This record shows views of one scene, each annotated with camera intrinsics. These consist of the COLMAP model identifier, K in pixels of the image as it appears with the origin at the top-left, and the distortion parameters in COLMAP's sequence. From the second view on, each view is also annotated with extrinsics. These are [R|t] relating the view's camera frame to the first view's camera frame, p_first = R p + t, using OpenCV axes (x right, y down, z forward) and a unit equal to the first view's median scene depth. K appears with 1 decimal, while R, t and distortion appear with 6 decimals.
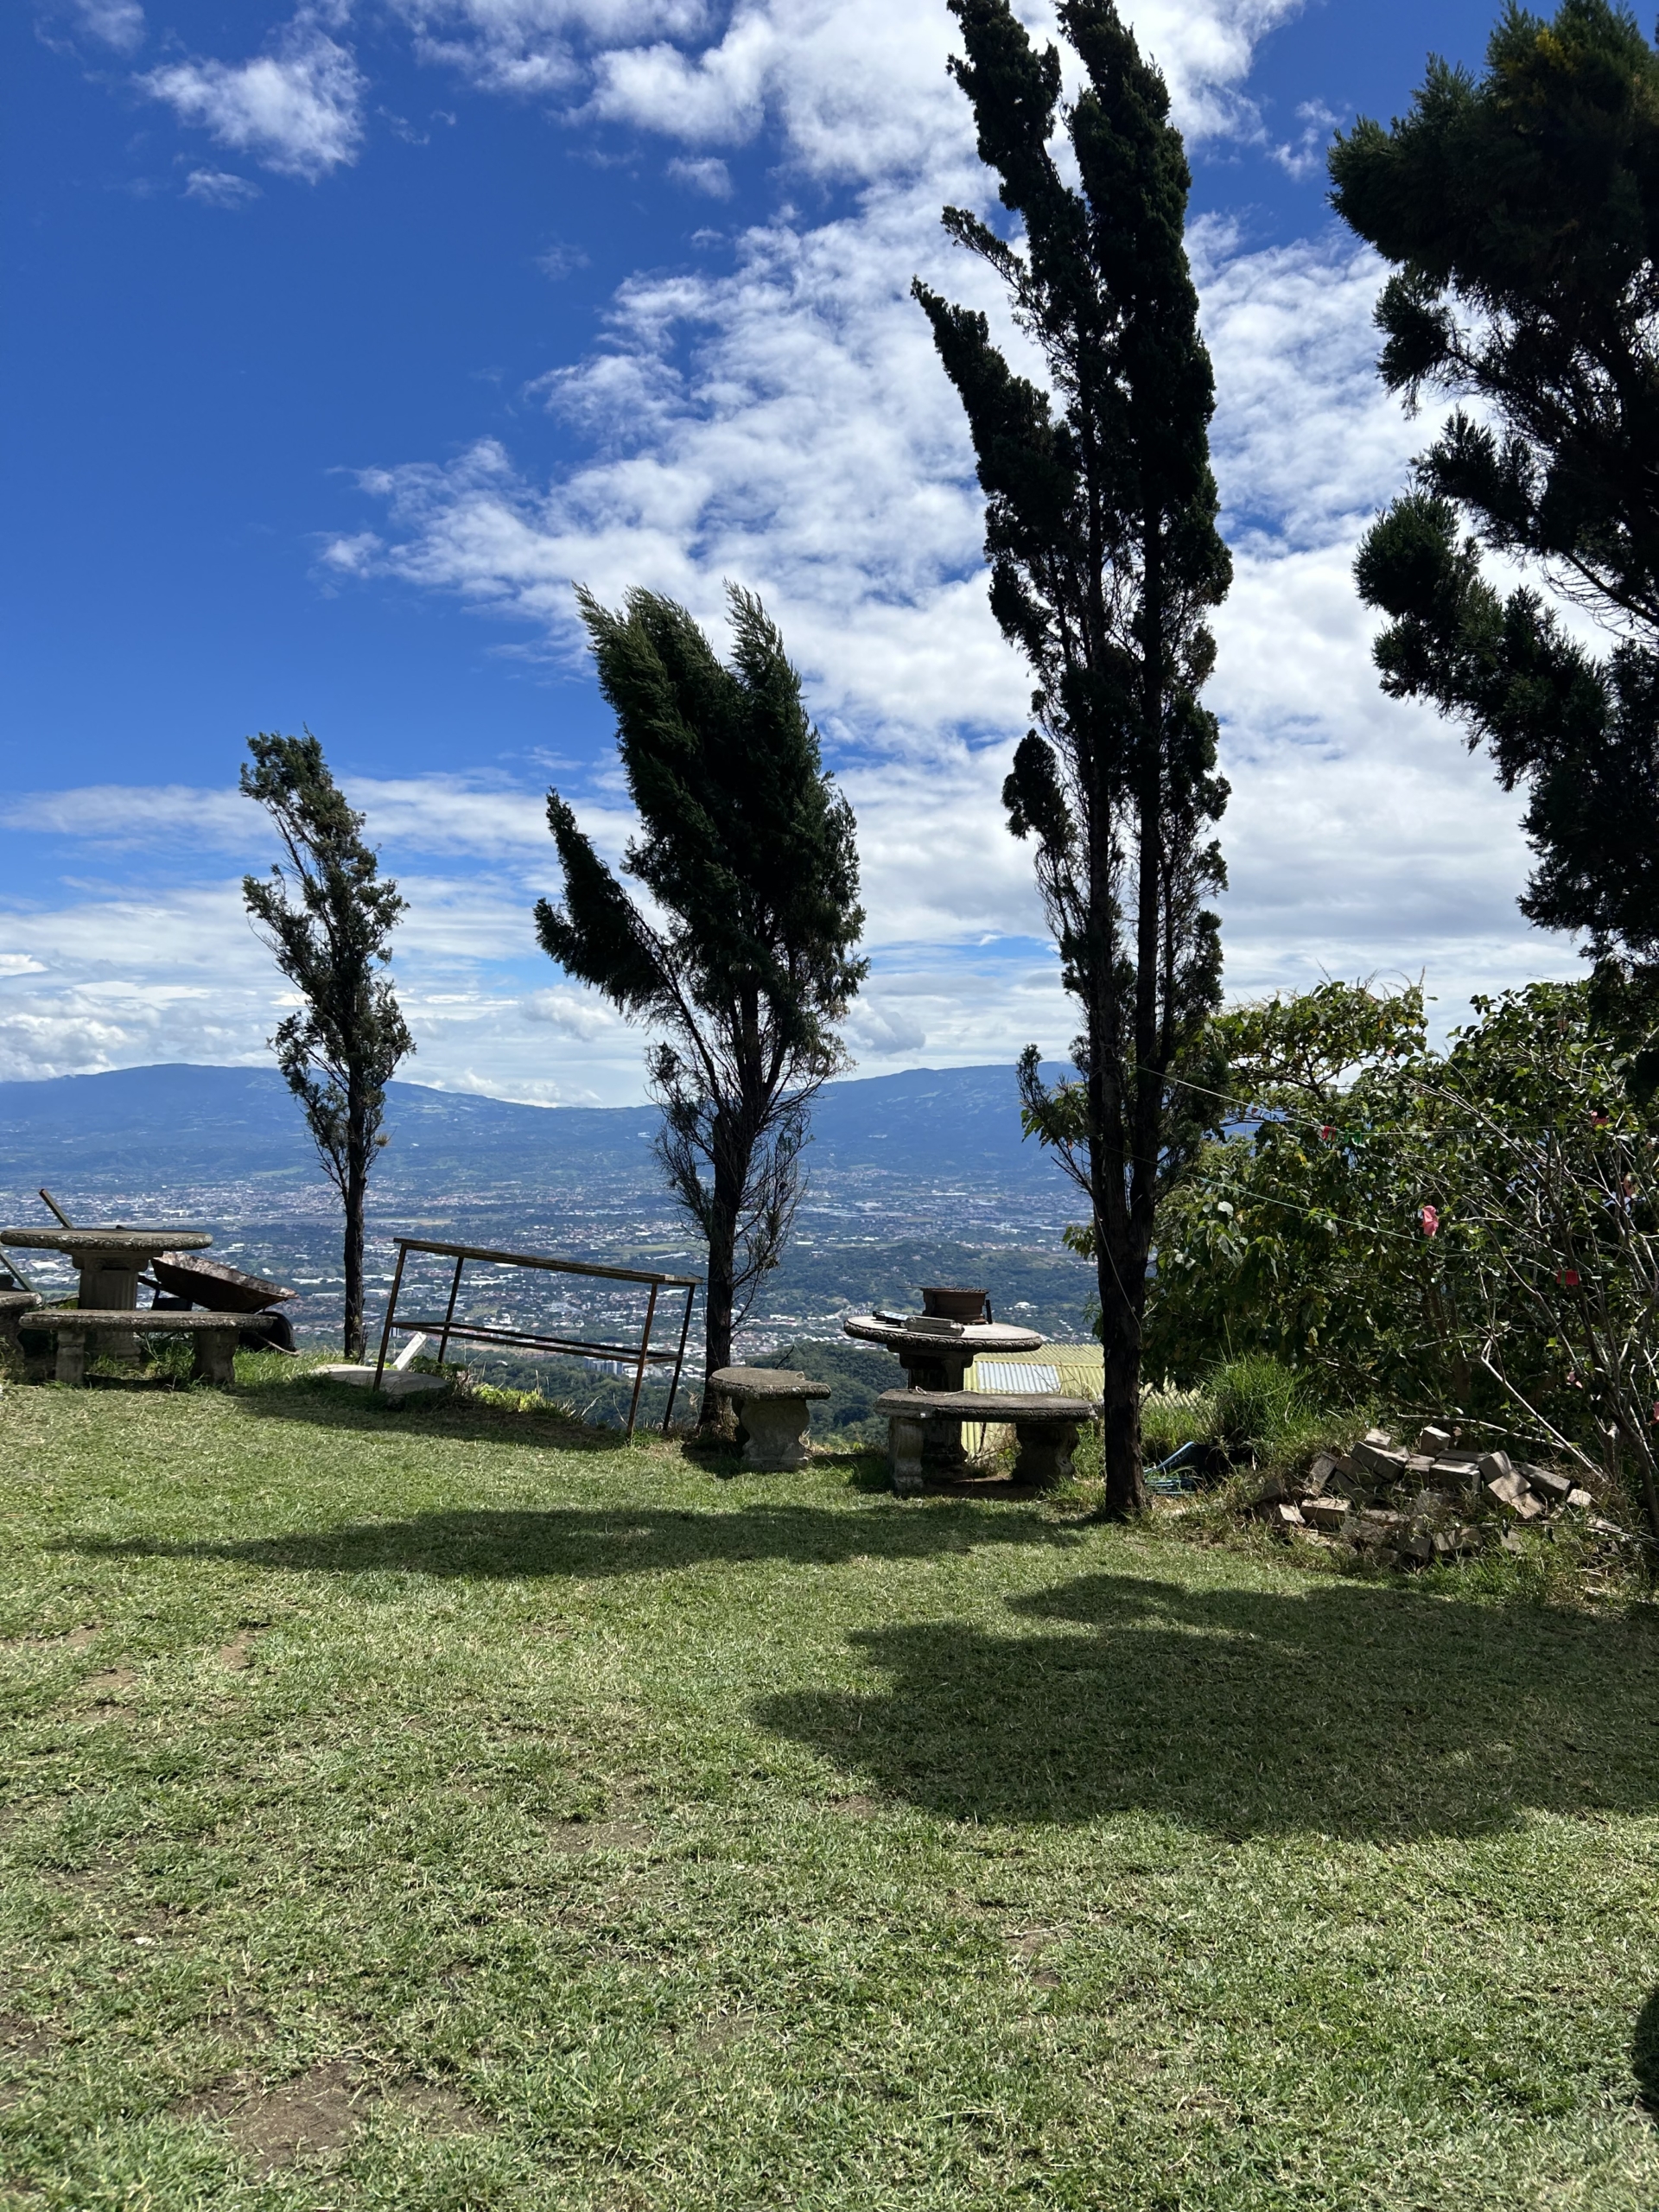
lens RADIAL K [[1626.3, 0, 829.5], [0, 1626.3, 1106.0], [0, 0, 1]] dist [0.056244, -0.050763]
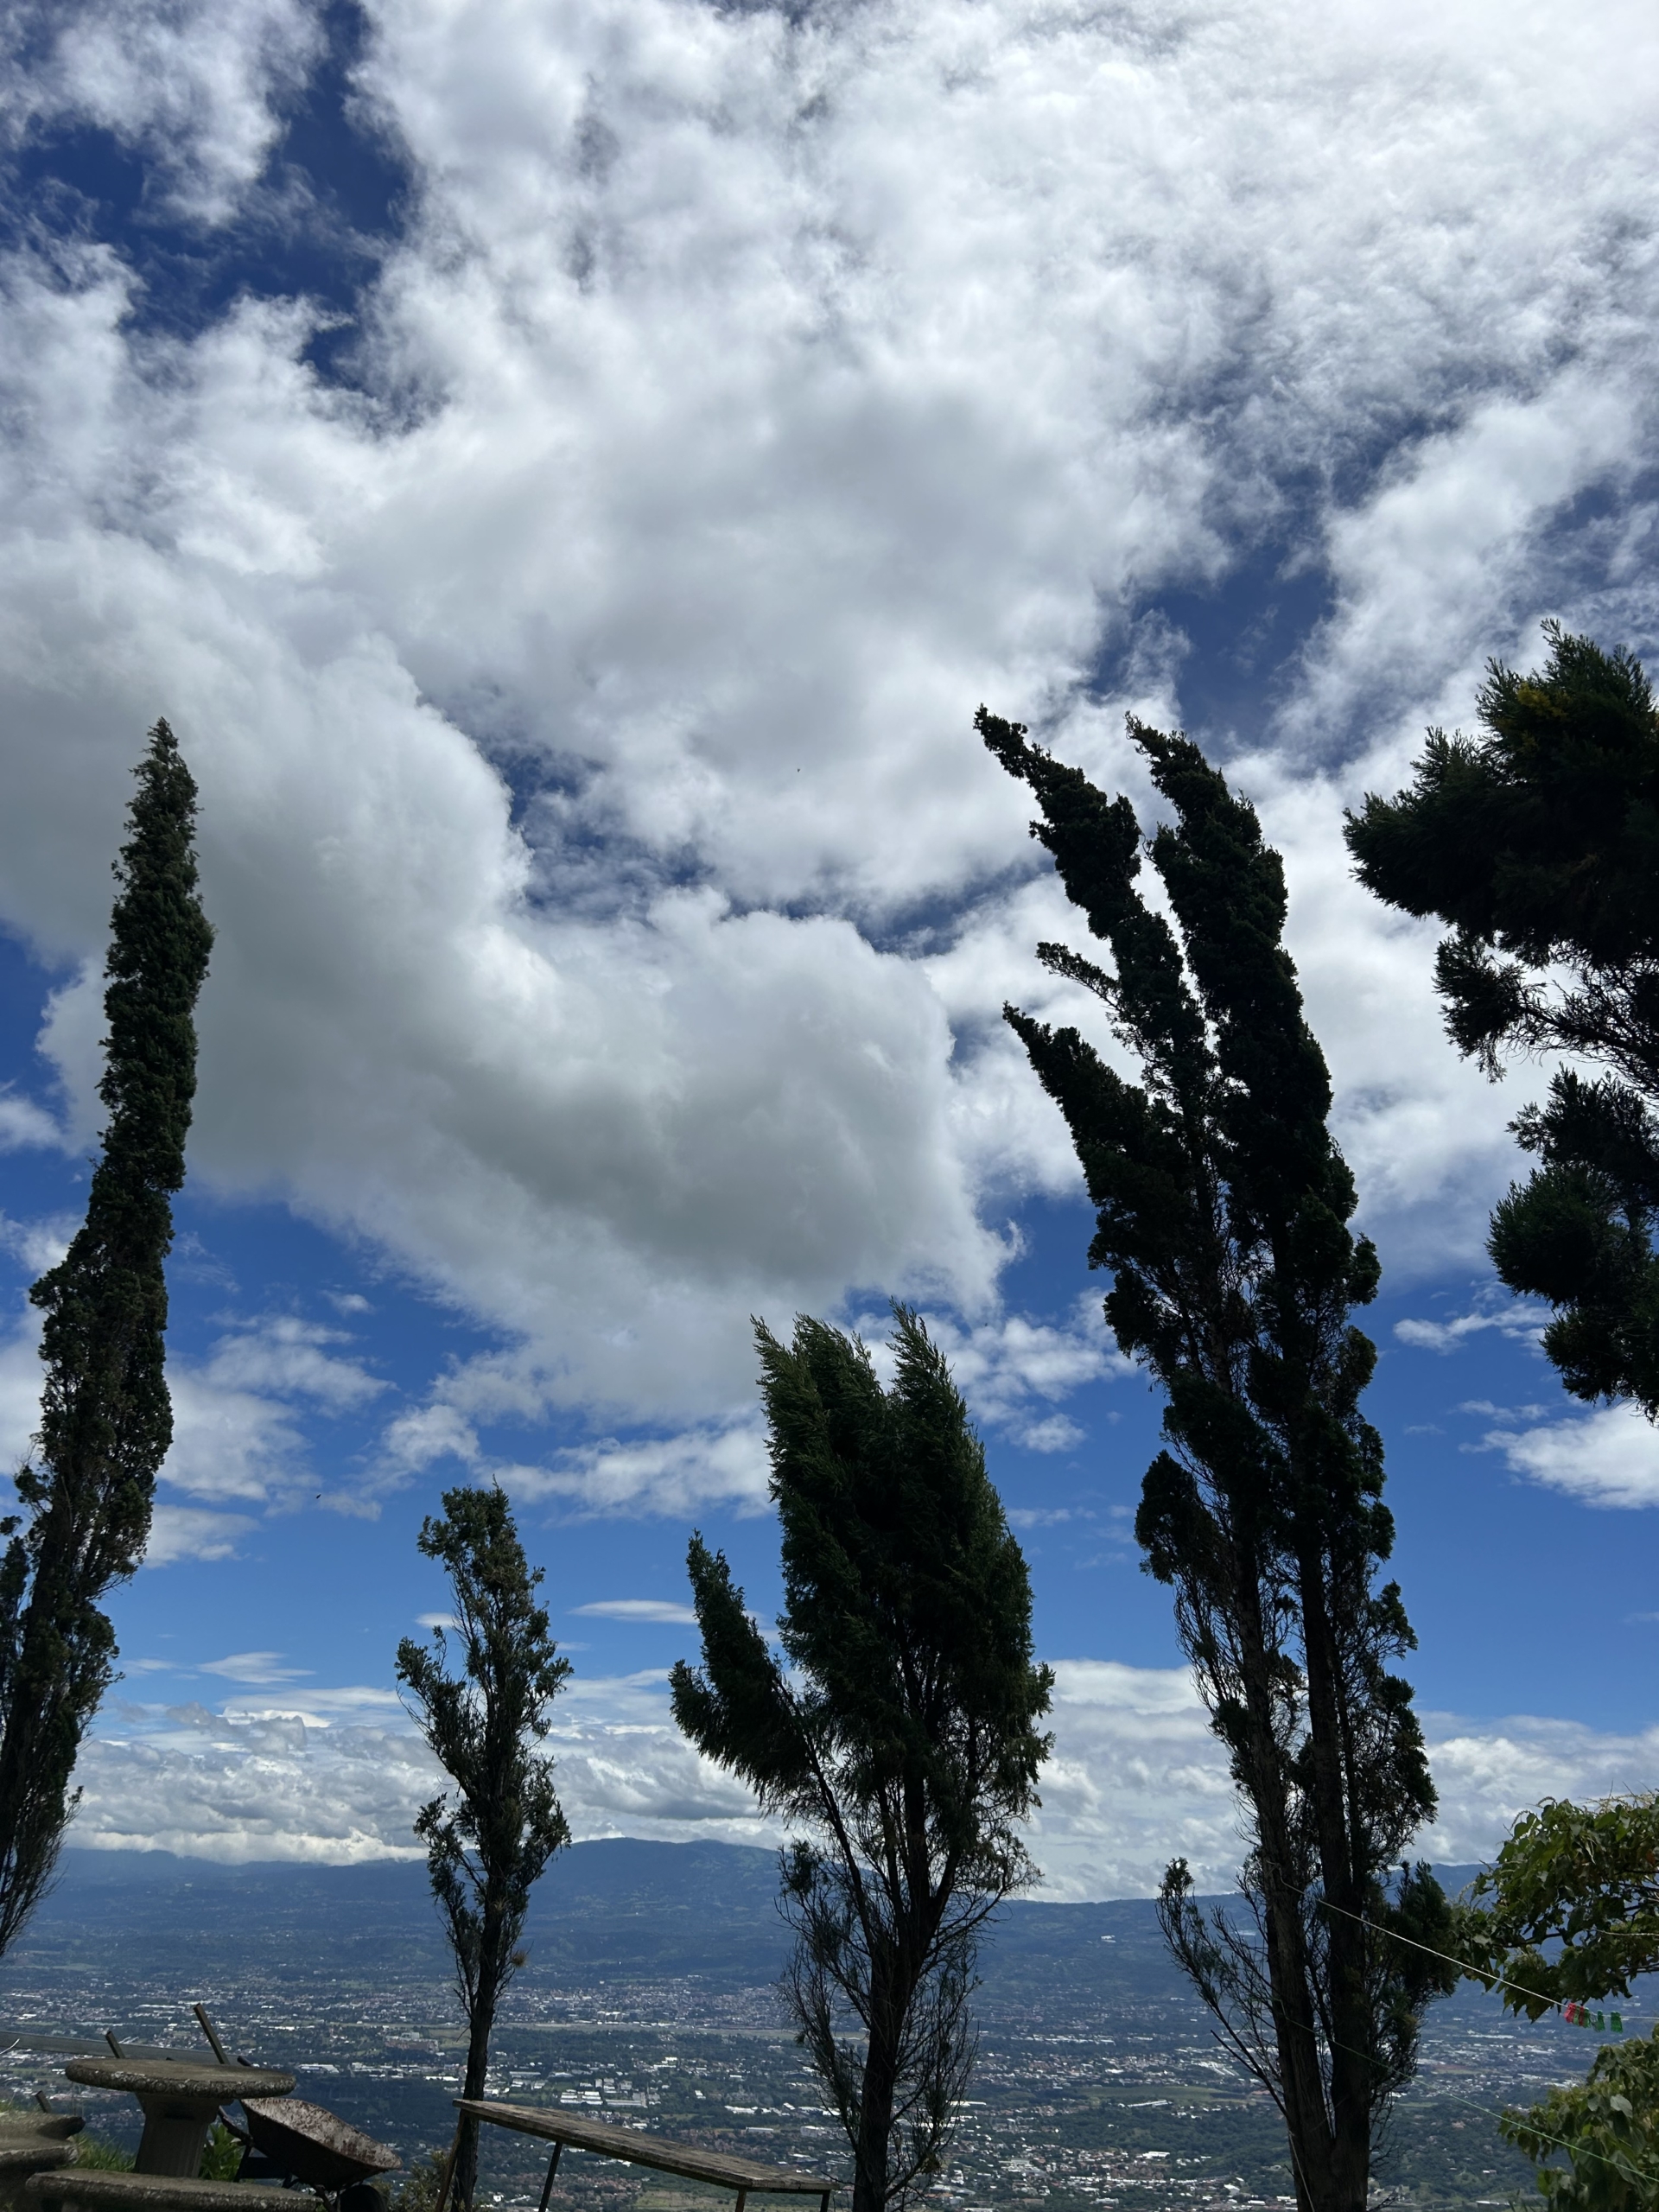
lens RADIAL K [[1632.5, 0, 878.2], [0, 1632.5, 1113.3], [0, 0, 1]] dist [0.043700, -0.048419]
pose [[0.964747, -0.087815, -0.248098, 0.203824], [-0.027510, 0.903877, -0.426907, -0.020225], [0.261739, 0.418682, 0.869597, 0.139102]]
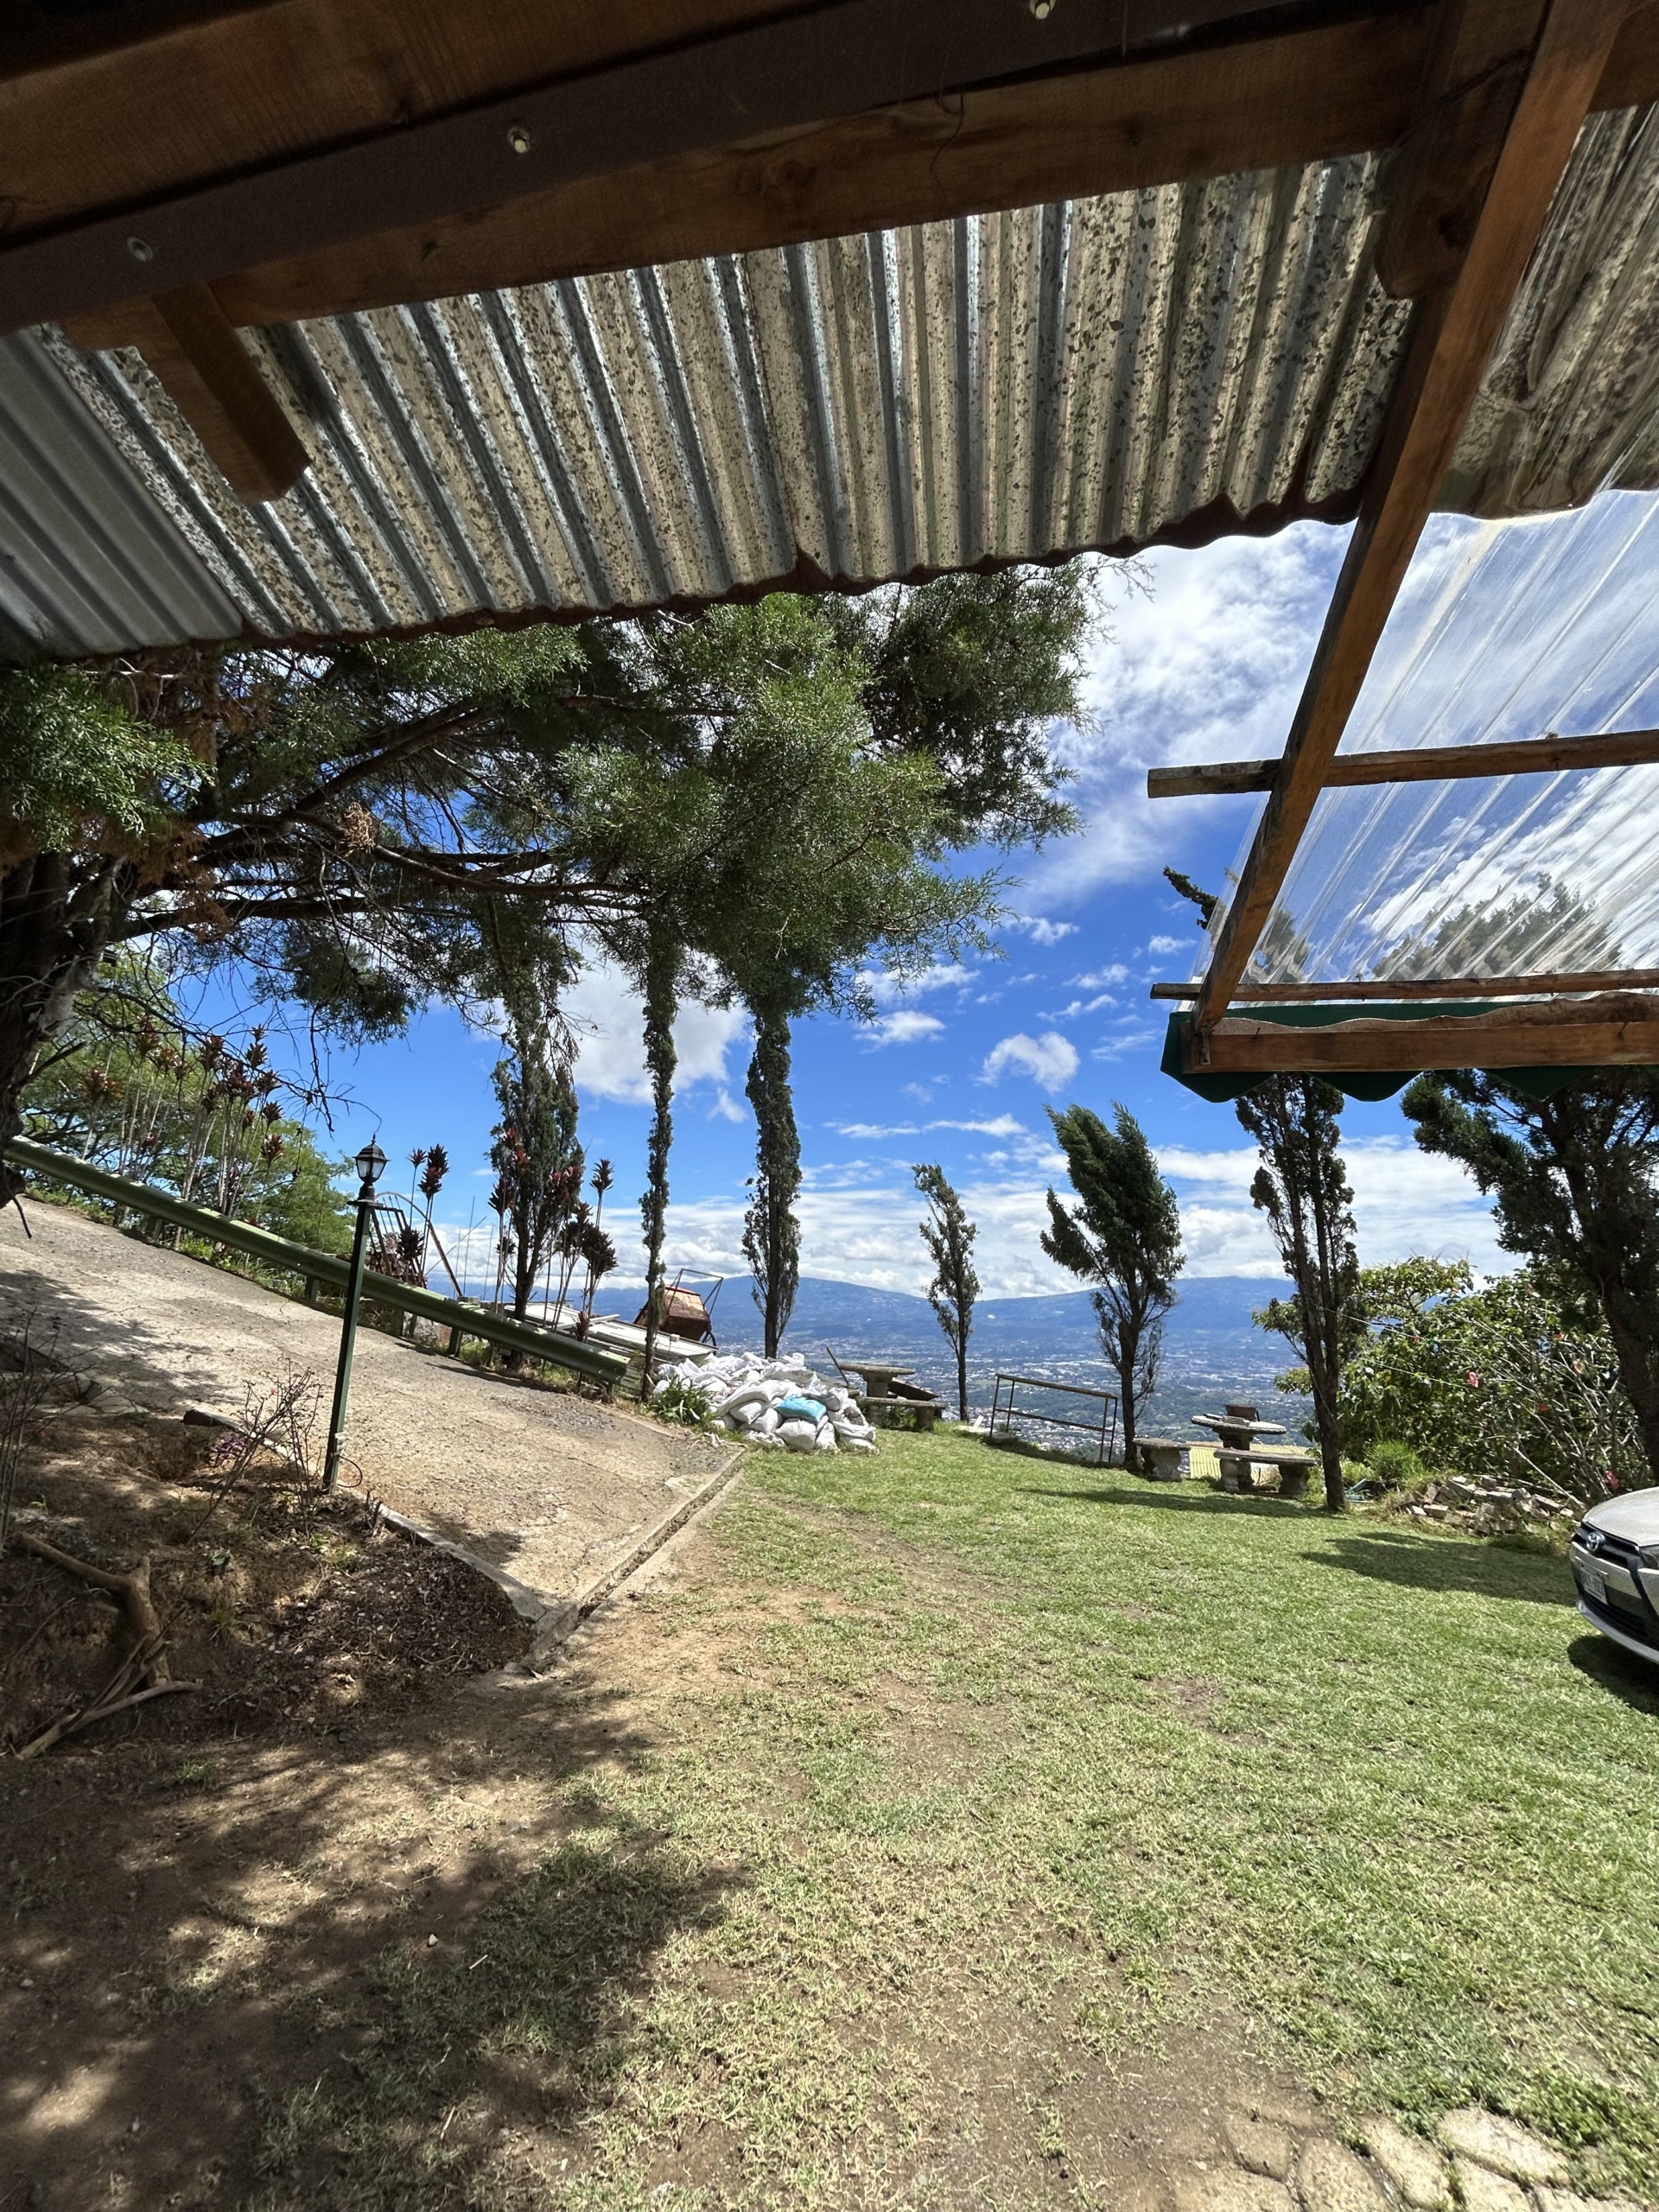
lens RADIAL K [[899.7, 0, 829.8], [0, 899.7, 1110.4], [0, 0, 1]] dist [0.000145, 0.001176]
pose [[0.961144, -0.047531, -0.271925, -0.123233], [-0.009081, 0.979087, -0.203239, -0.031564], [0.275898, 0.197811, 0.940612, -0.455334]]
